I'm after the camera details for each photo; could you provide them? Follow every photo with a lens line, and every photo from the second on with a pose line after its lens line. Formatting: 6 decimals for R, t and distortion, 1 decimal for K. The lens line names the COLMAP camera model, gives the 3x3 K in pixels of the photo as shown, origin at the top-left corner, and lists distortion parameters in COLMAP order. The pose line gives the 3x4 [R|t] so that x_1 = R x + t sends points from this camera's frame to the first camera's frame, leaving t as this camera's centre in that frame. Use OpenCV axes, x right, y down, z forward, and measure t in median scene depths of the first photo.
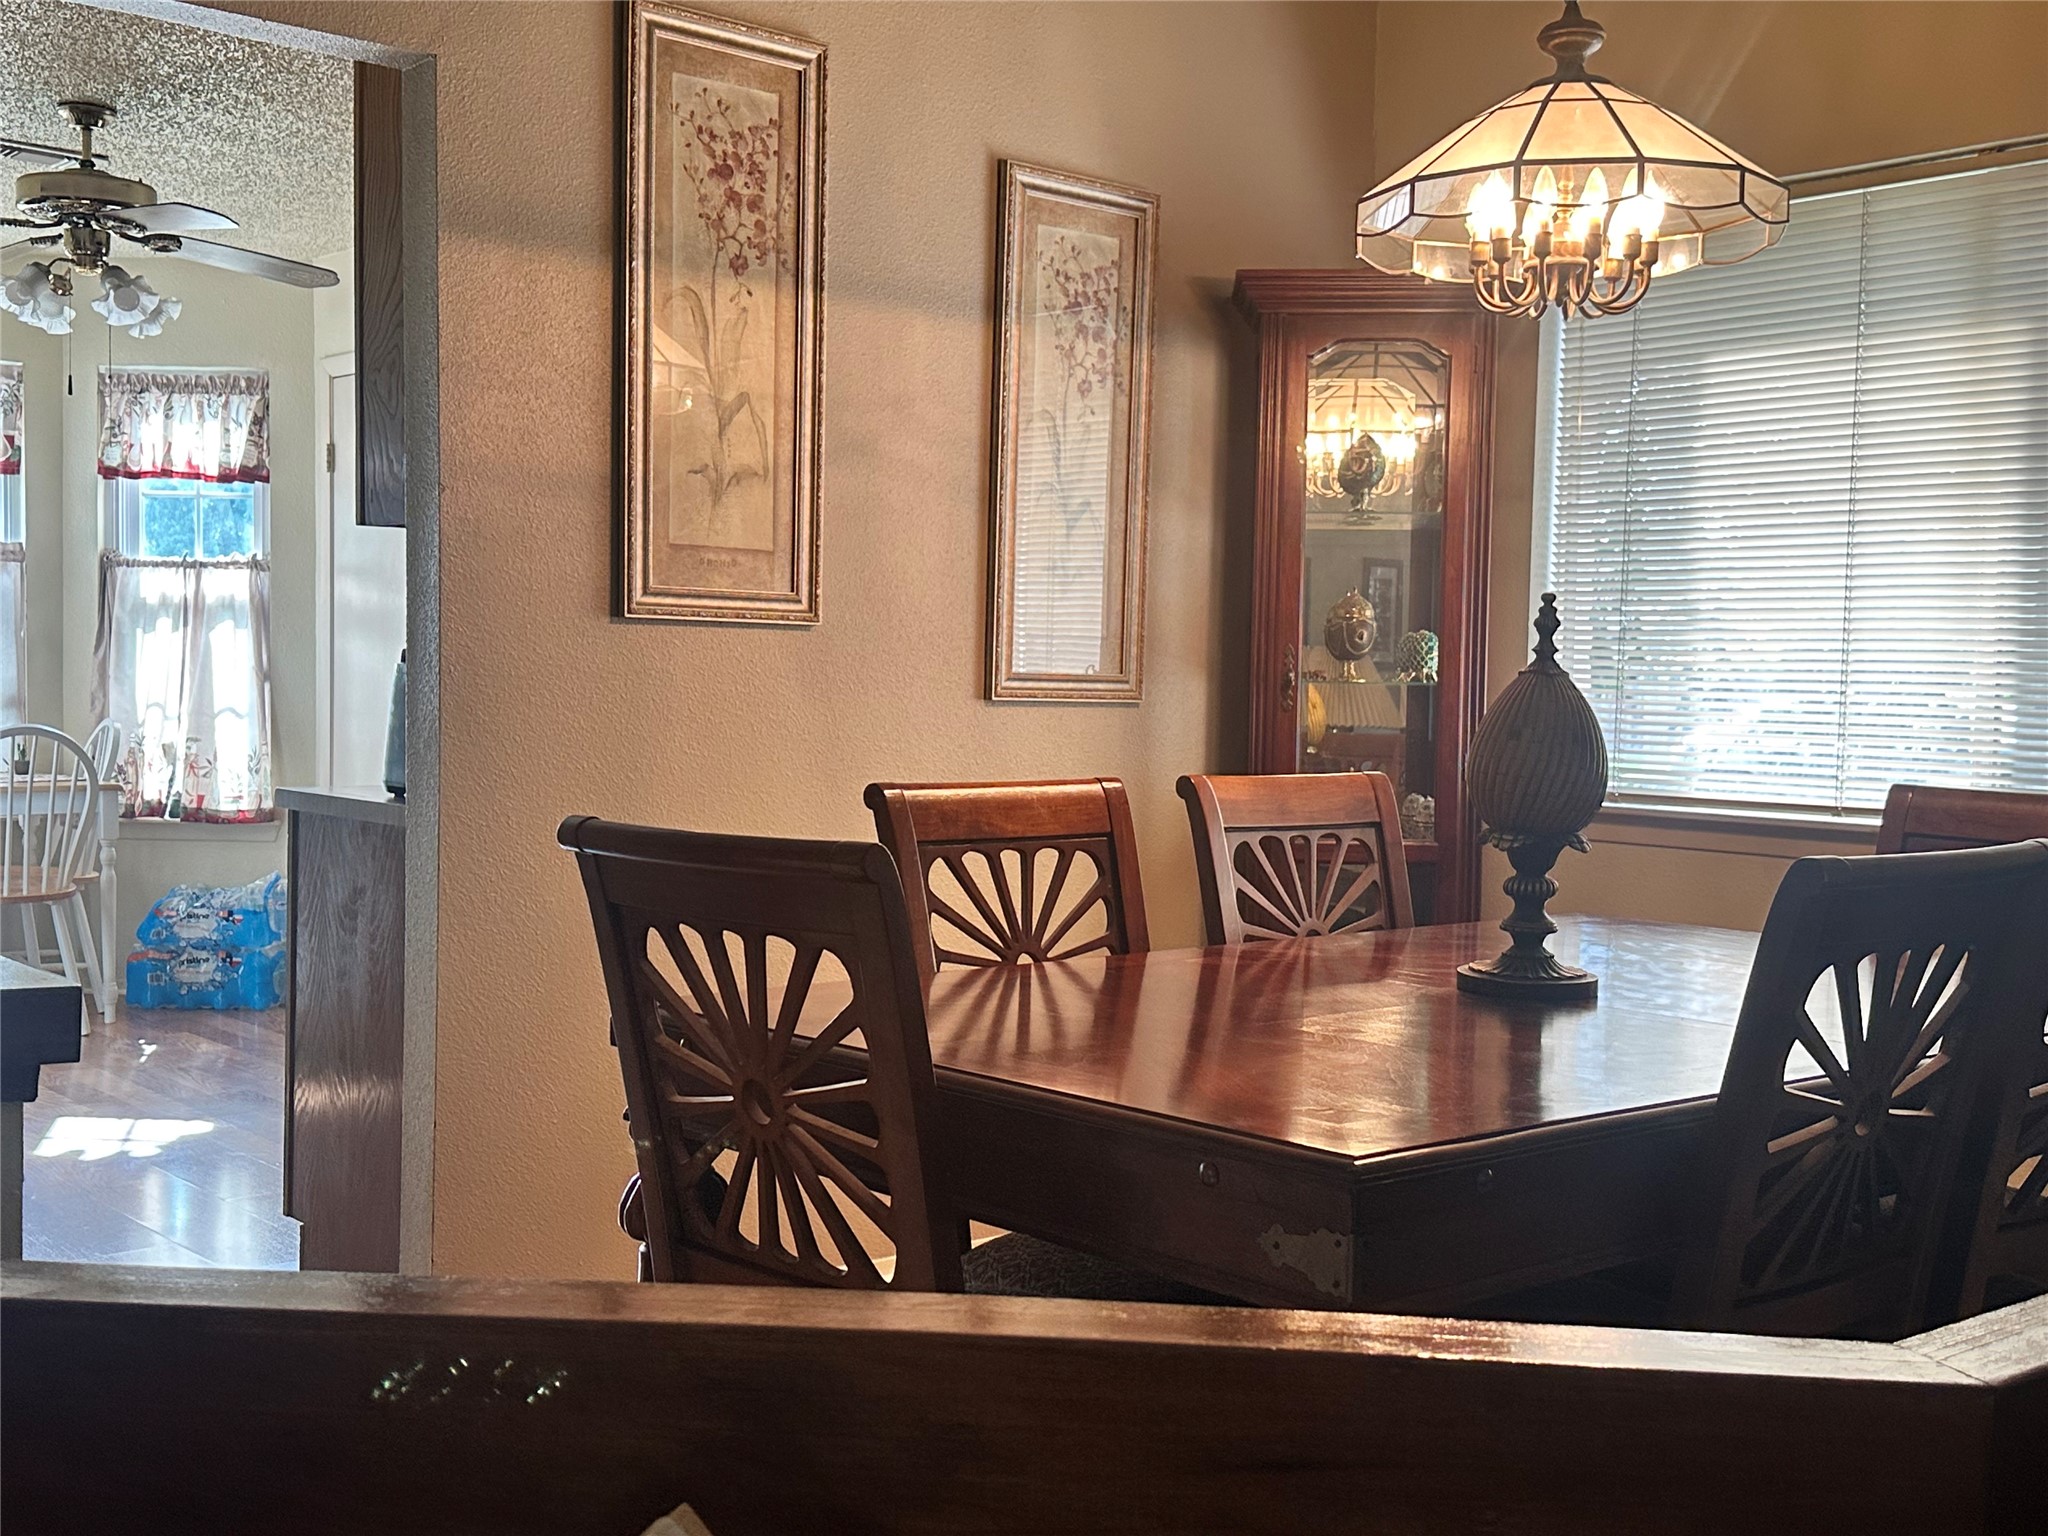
lens RADIAL K [[2275.4, 0, 1024.9], [0, 2275.4, 782.8], [0, 0, 1]] dist [0.115583, 0.000000]
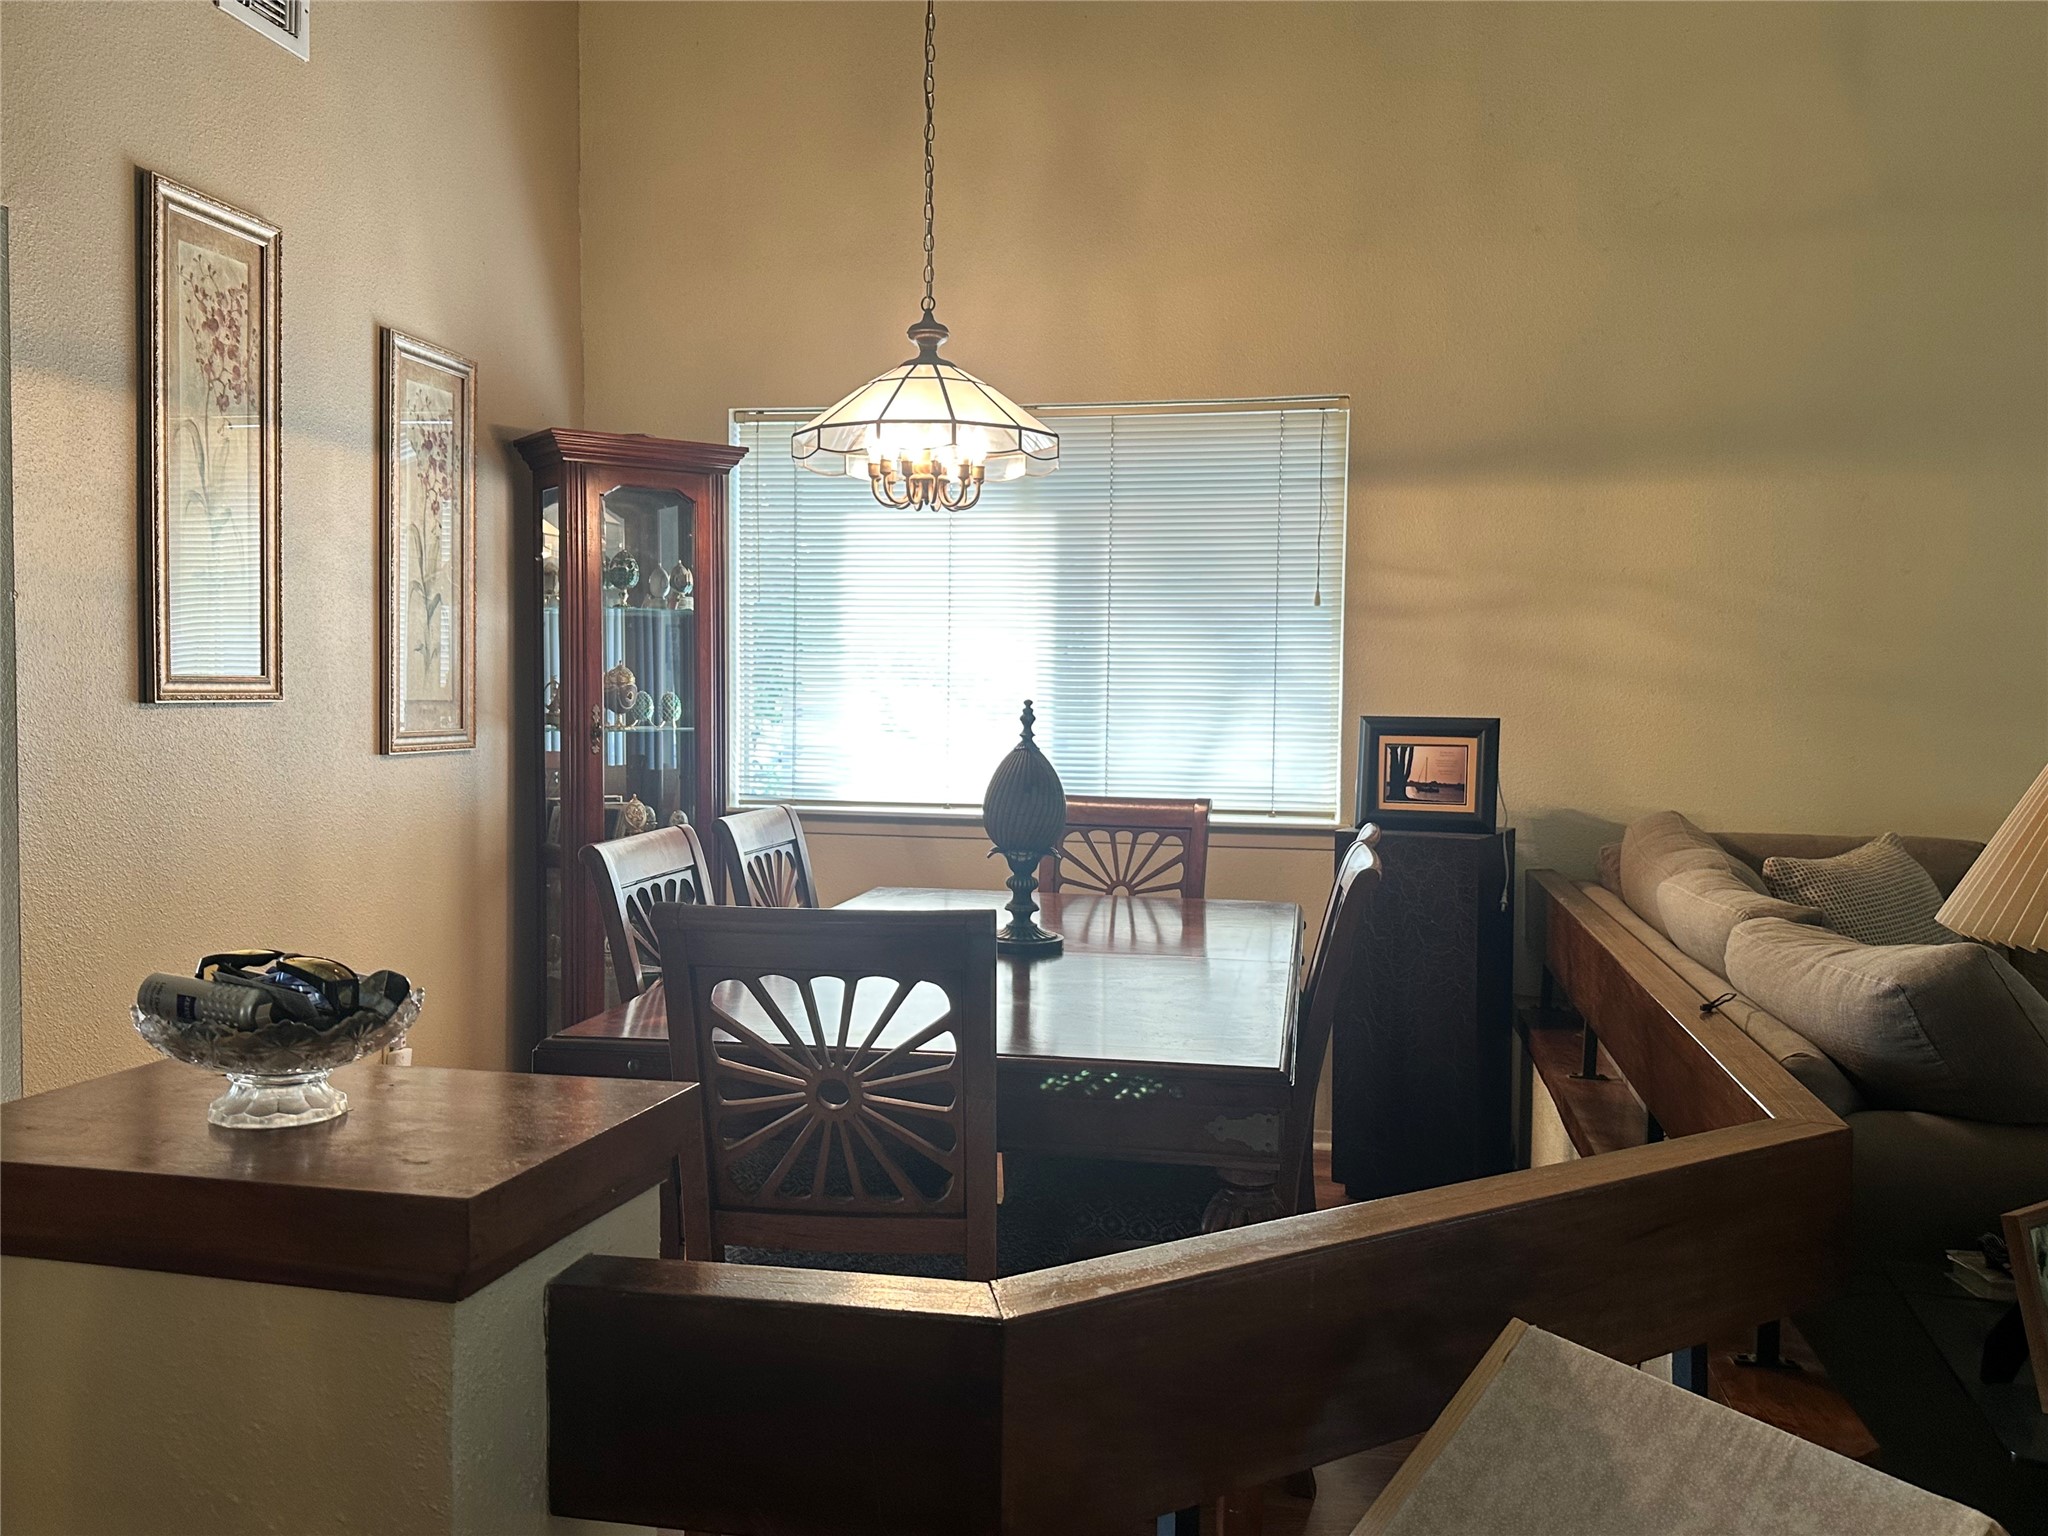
lens RADIAL K [[1696.3, 0, 1023.3], [0, 1696.3, 748.8], [0, 0, 1]] dist [0.069432, -0.083681]
pose [[0.786453, -0.035621, 0.616623, -0.346965], [0.032892, 0.999334, 0.015778, -0.046099], [-0.616774, 0.007874, 0.787101, 0.044496]]
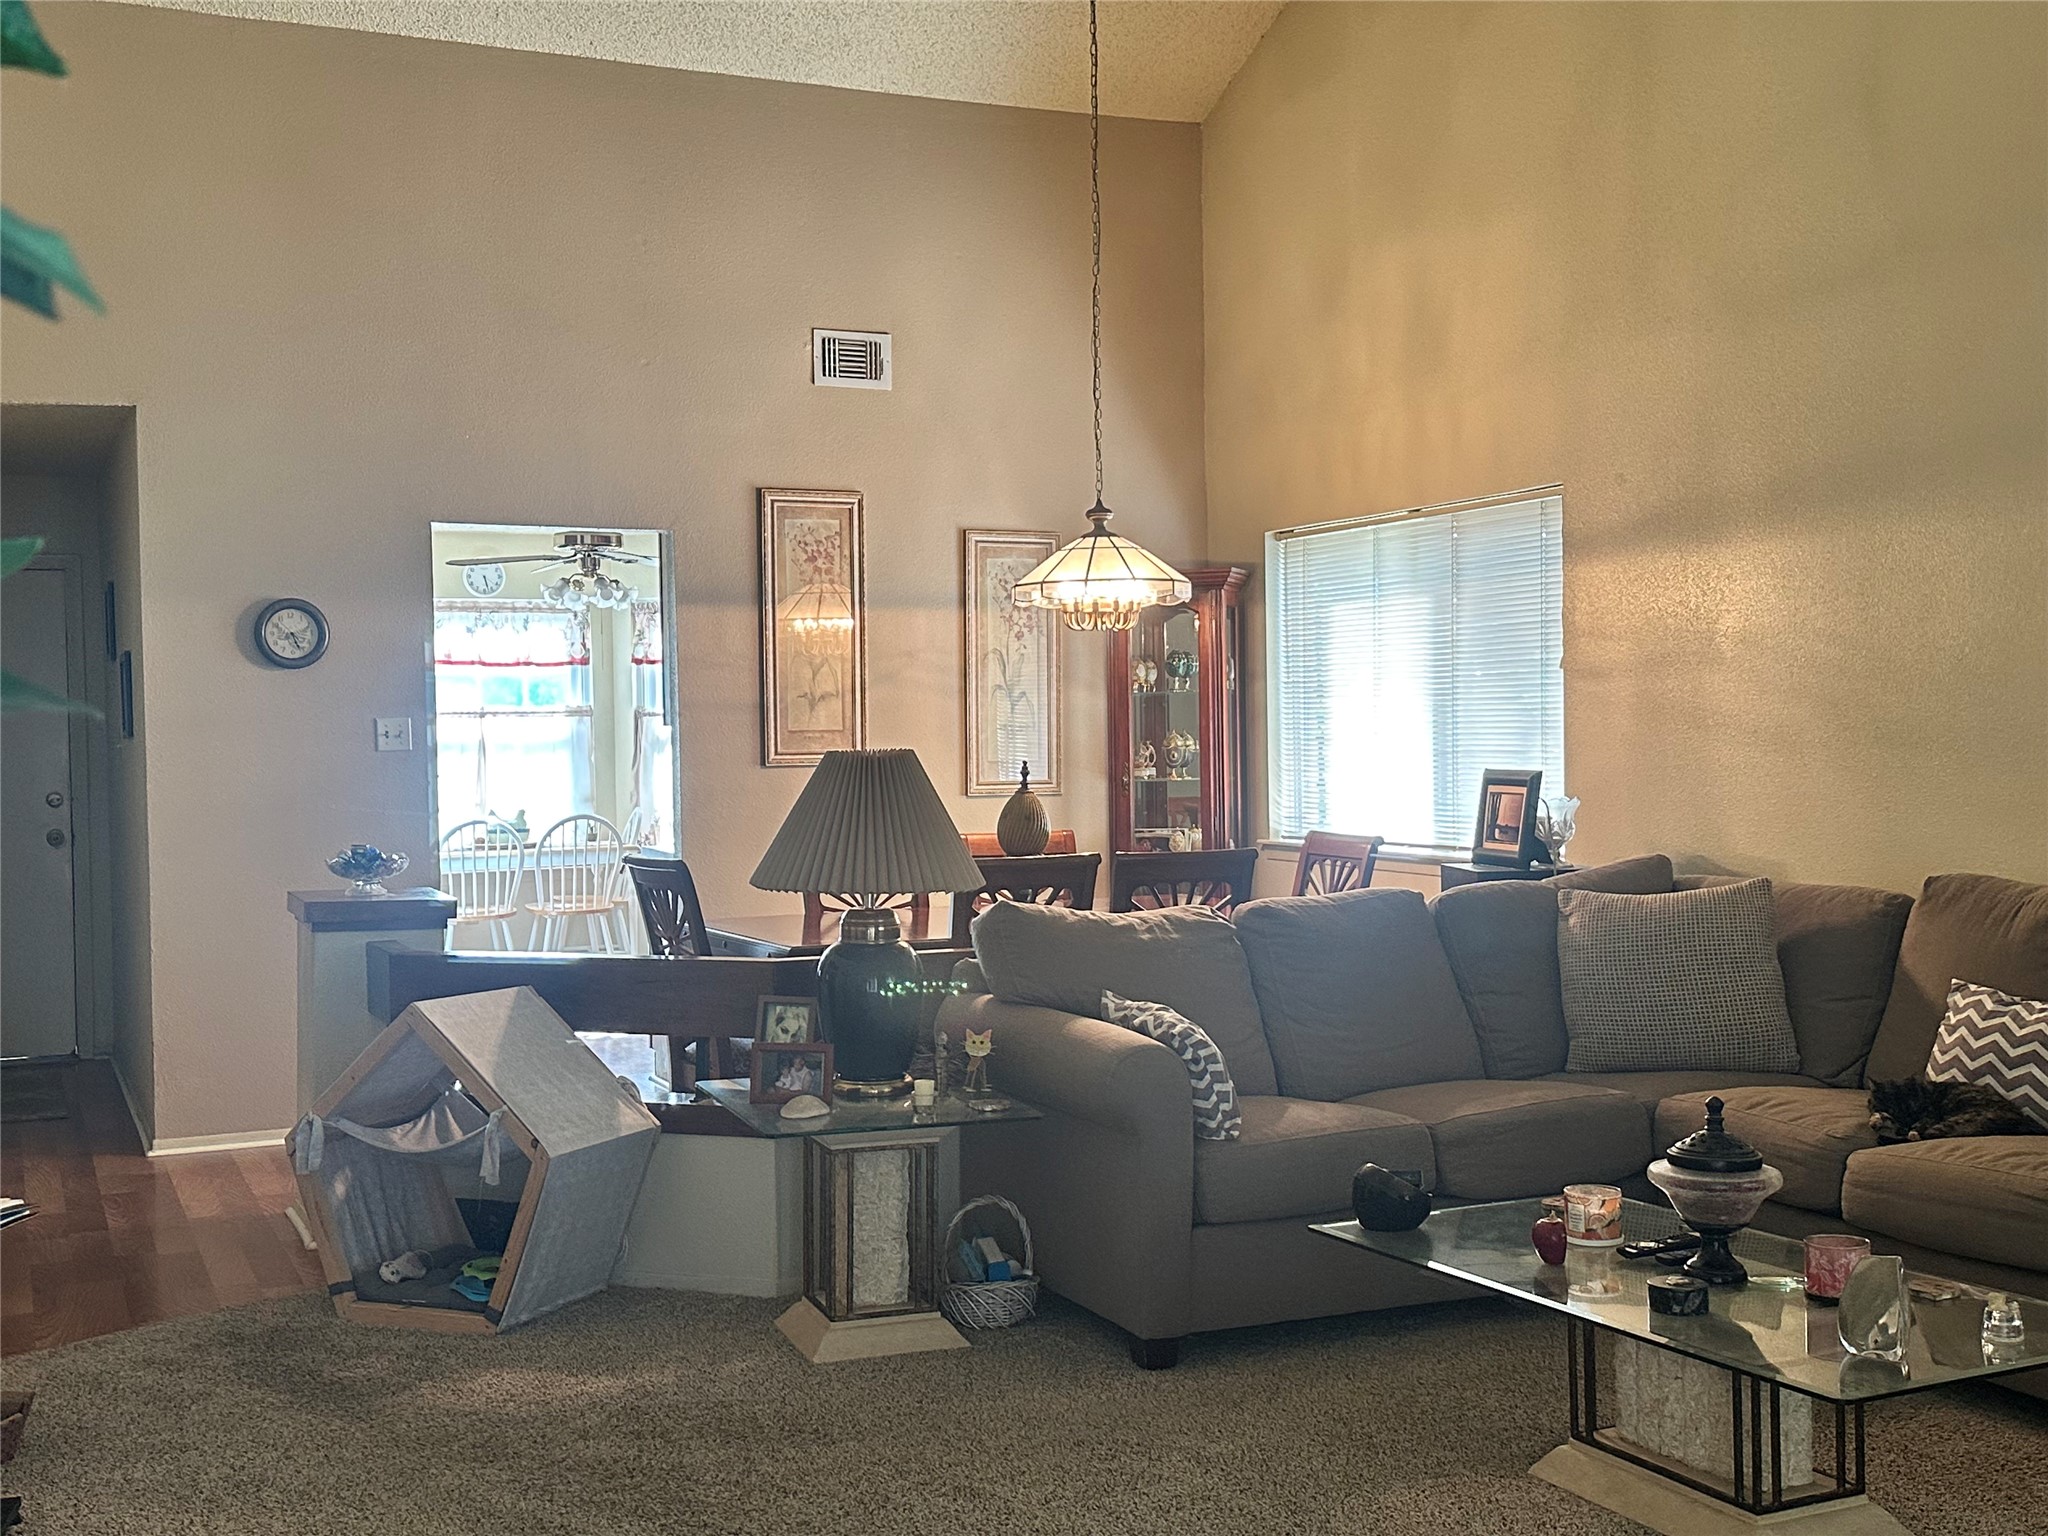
lens RADIAL K [[2275.4, 0, 1034.7], [0, 2275.4, 773.8], [0, 0, 1]] dist [0.115583, 0.000000]
pose [[0.962142, -0.029322, -0.270968, 0.631112], [0.022610, 0.999356, -0.027861, 0.001421], [0.271610, 0.020680, 0.962185, -0.982247]]
